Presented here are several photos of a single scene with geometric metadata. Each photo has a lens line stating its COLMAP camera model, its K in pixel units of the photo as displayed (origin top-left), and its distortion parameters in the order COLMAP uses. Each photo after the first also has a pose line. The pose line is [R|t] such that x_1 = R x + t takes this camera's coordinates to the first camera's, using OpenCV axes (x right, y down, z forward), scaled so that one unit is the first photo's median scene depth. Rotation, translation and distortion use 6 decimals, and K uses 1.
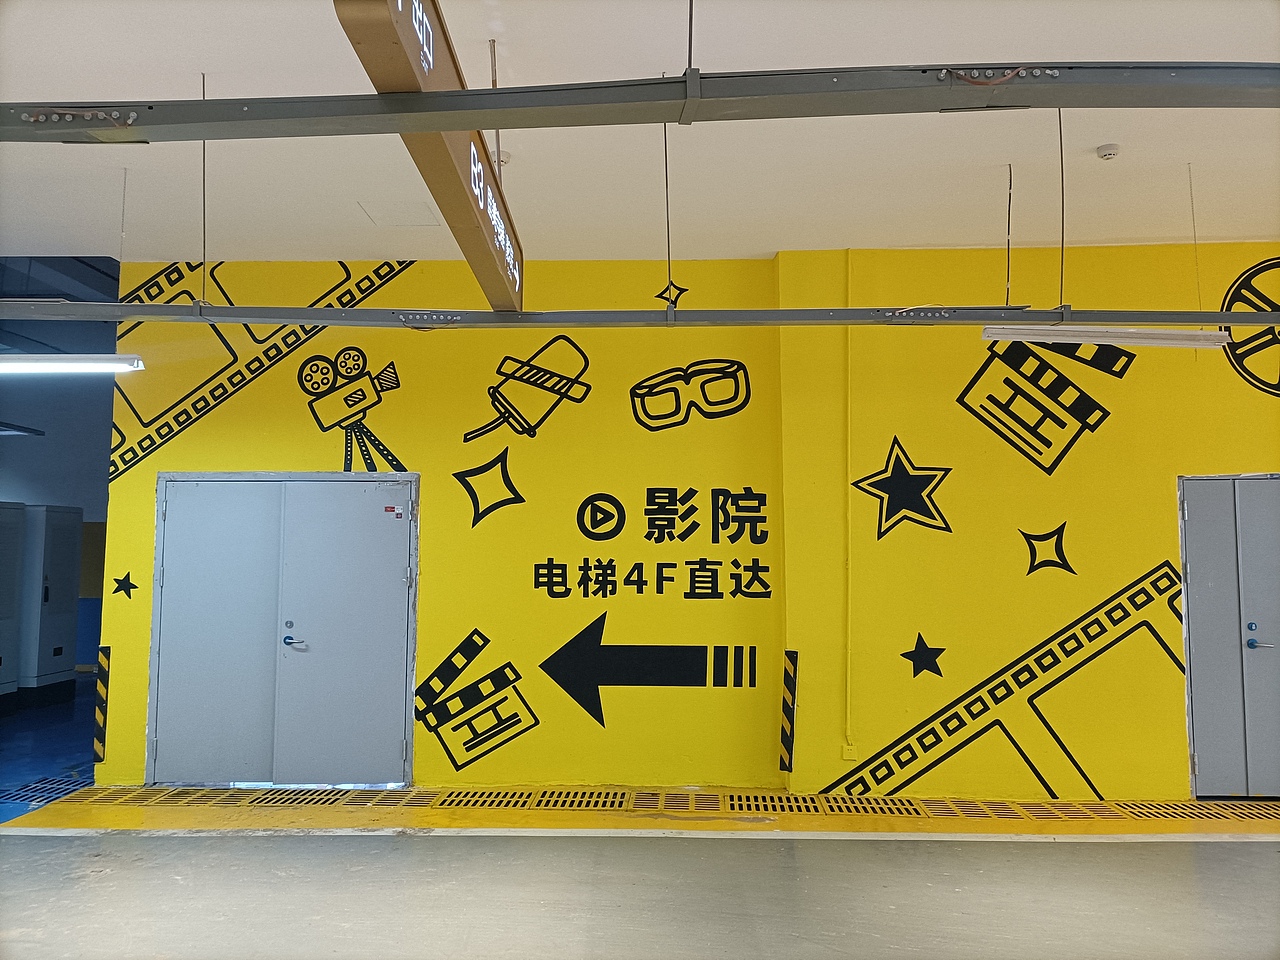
lens RADIAL K [[1006.1, 0, 640.0], [0, 1006.1, 480.0], [0, 0, 1]] dist [0.087243, -0.146794]
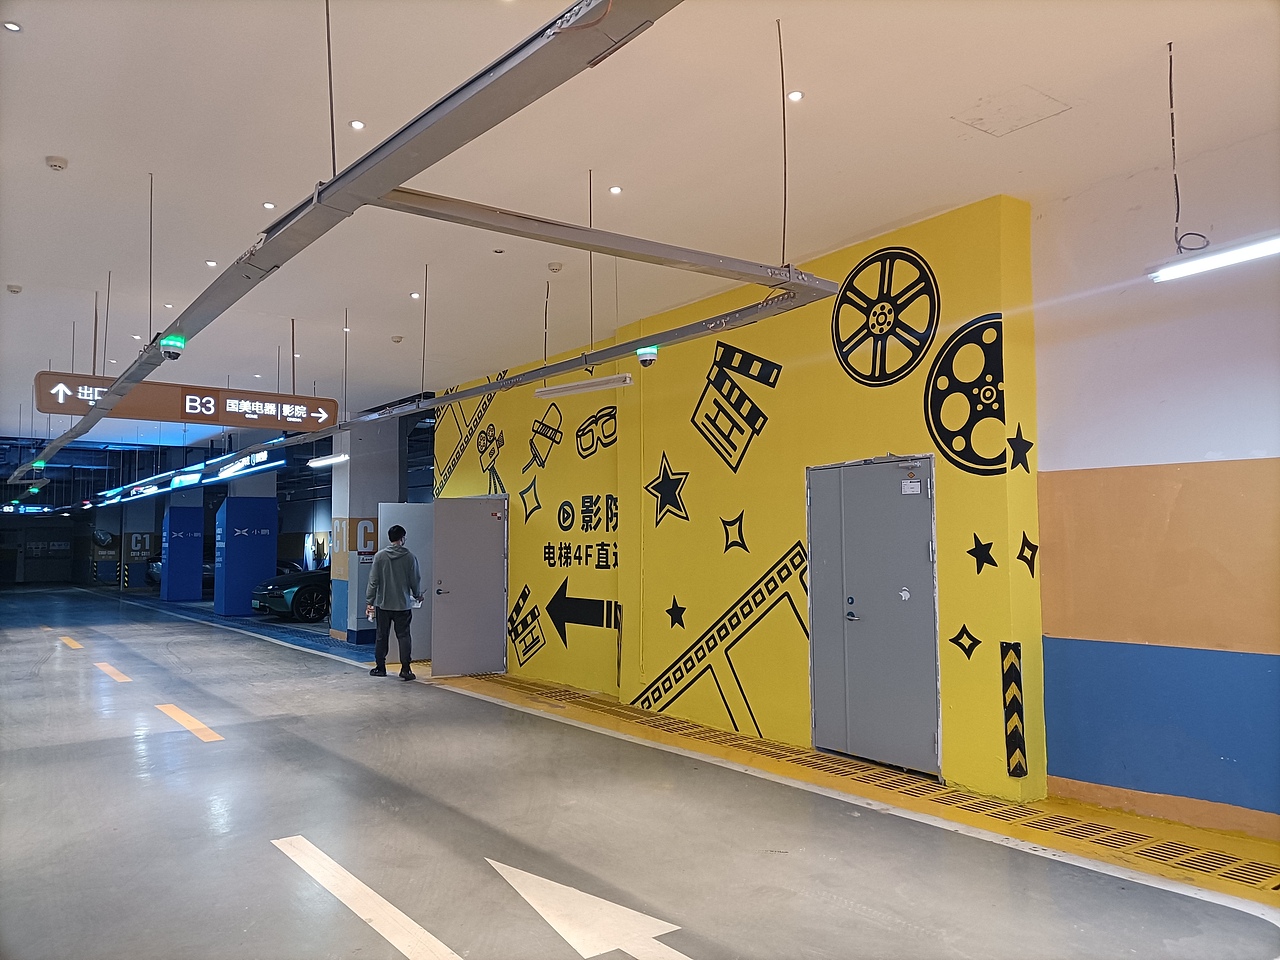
lens RADIAL K [[1006.1, 0, 640.0], [0, 1006.1, 480.0], [0, 0, 1]] dist [0.087243, -0.146794]
pose [[0.580593, -0.055522, -0.812299, 1.330758], [0.061962, 0.997792, -0.023913, 0.025824], [0.811833, -0.036447, 0.582751, 0.182290]]
